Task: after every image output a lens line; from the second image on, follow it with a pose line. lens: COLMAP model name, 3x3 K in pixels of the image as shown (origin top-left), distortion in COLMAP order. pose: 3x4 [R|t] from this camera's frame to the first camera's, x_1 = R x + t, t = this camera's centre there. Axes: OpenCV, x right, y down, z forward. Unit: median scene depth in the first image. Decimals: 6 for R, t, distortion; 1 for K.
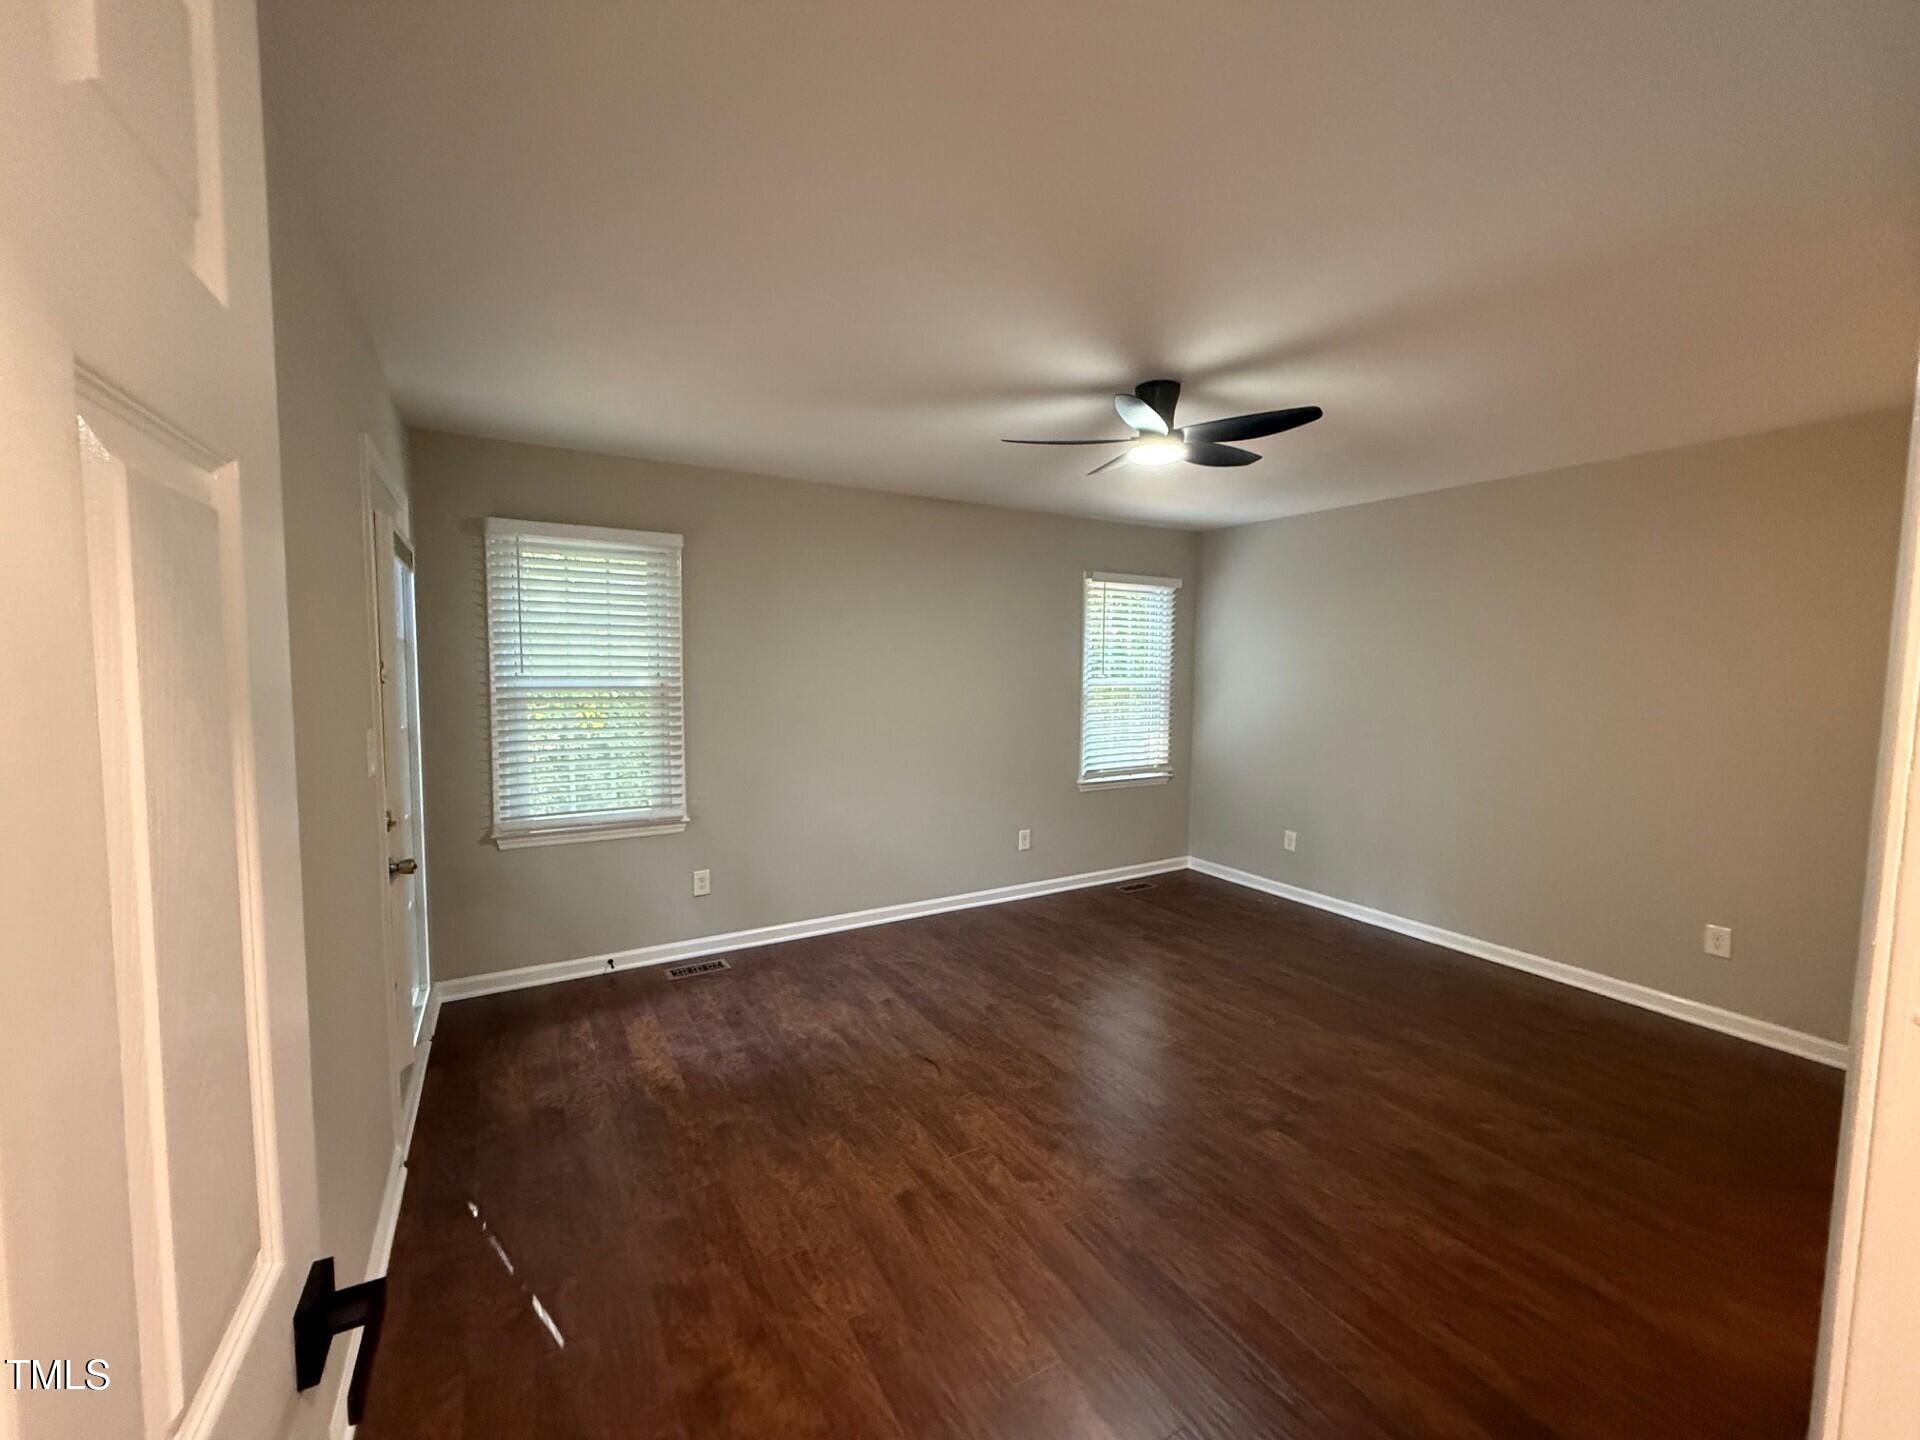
lens RADIAL K [[772.7, 0, 964.0], [0, 772.7, 721.3], [0, 0, 1]] dist [0.000132, -0.000296]
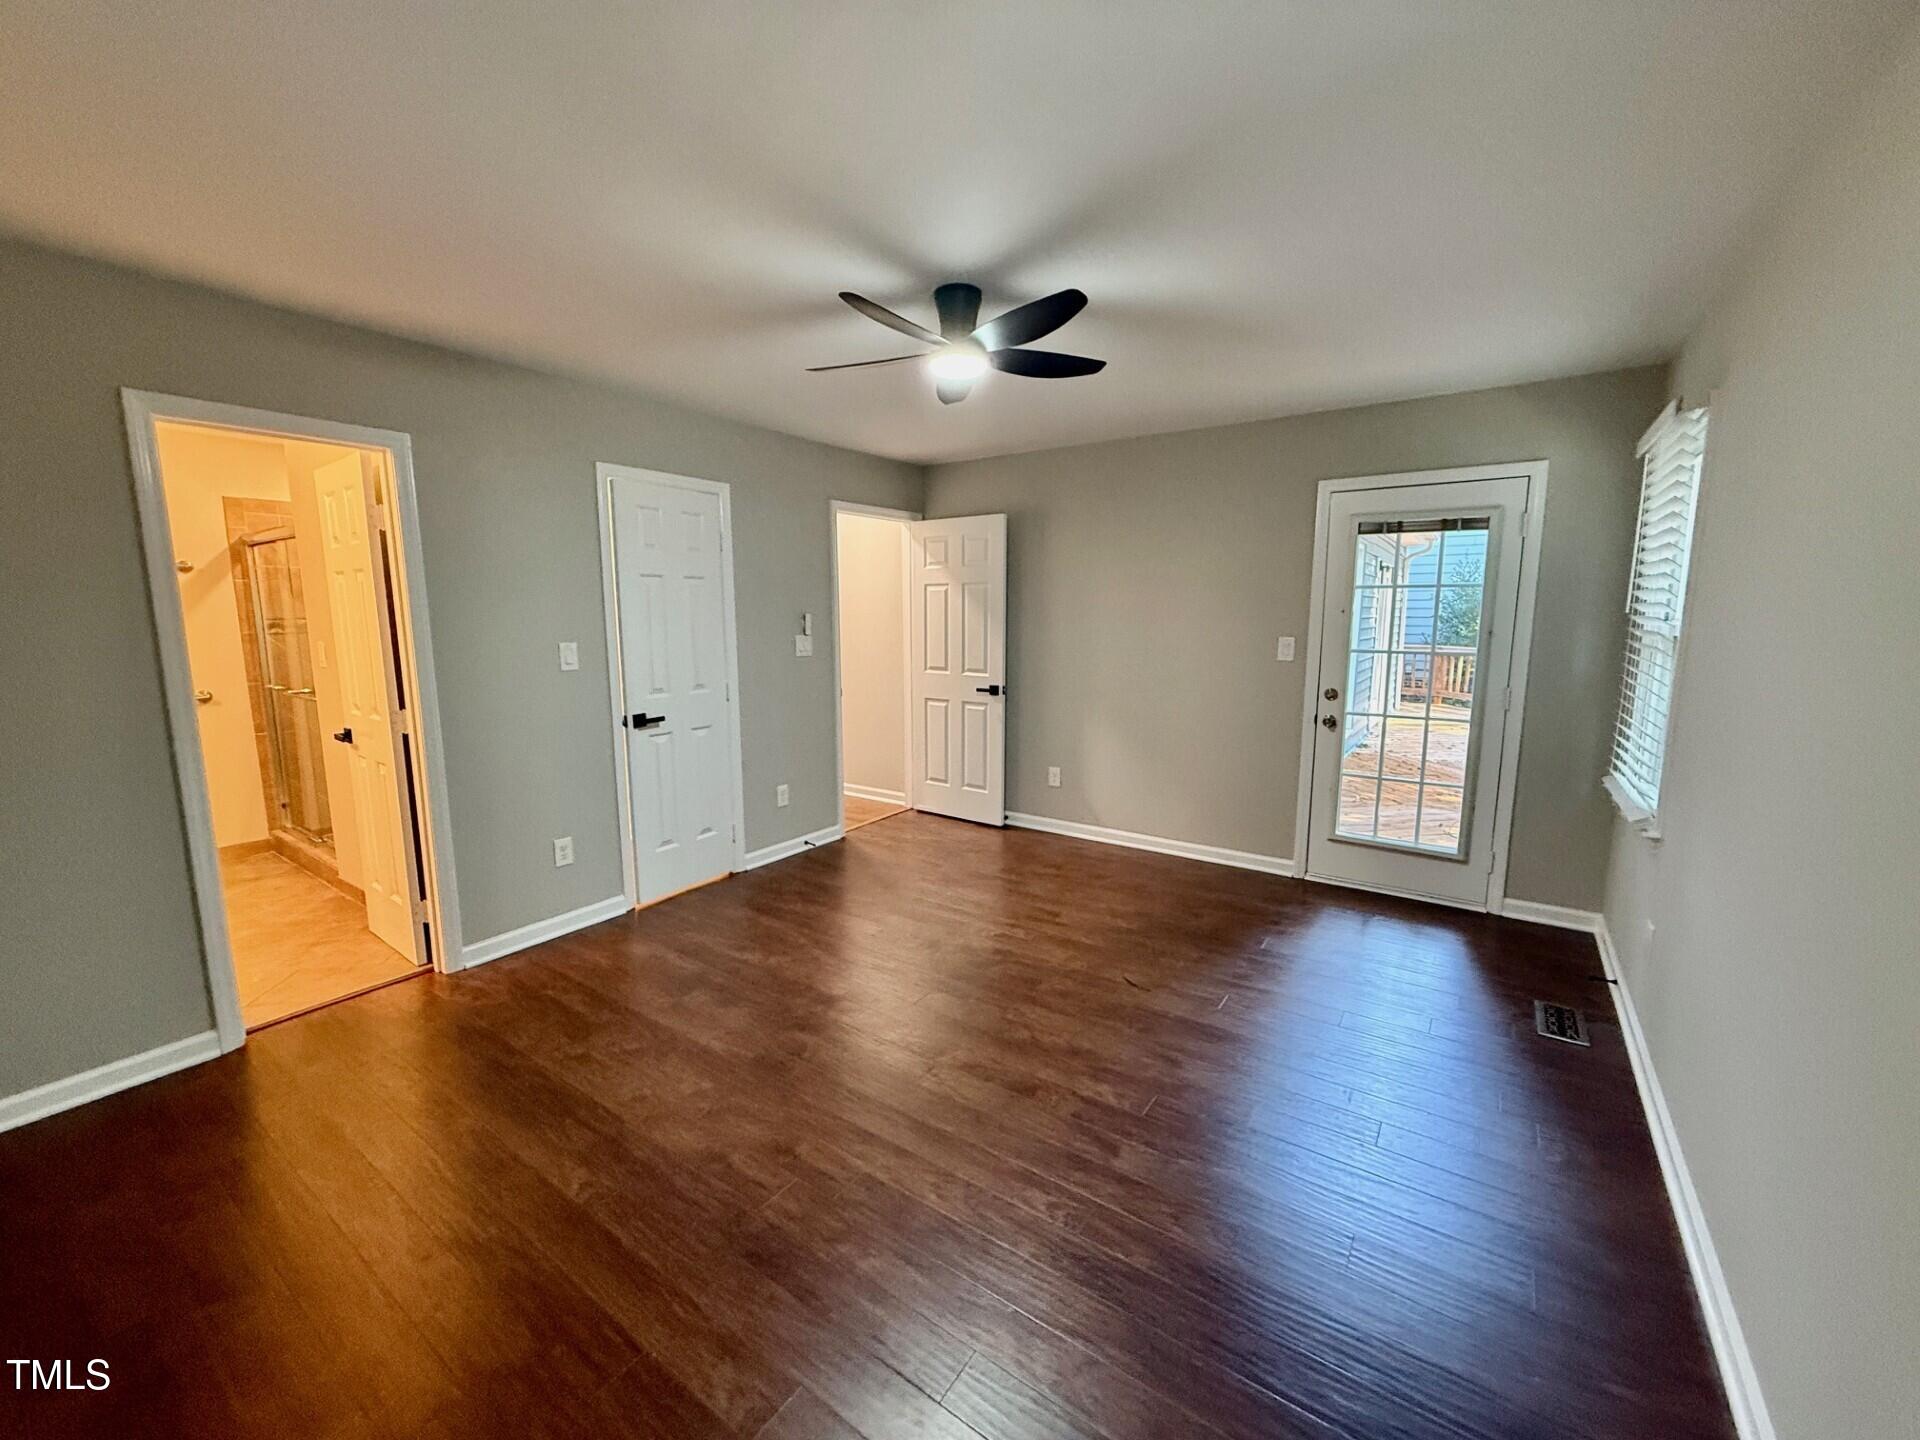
lens RADIAL K [[772.7, 0, 964.5], [0, 772.7, 718.2], [0, 0, 1]] dist [0.000132, -0.000296]
pose [[-0.910617, 0.050389, -0.410169, 0.727523], [-0.040228, 0.977016, 0.209336, -0.149979], [0.411289, 0.207125, -0.887660, 2.157904]]
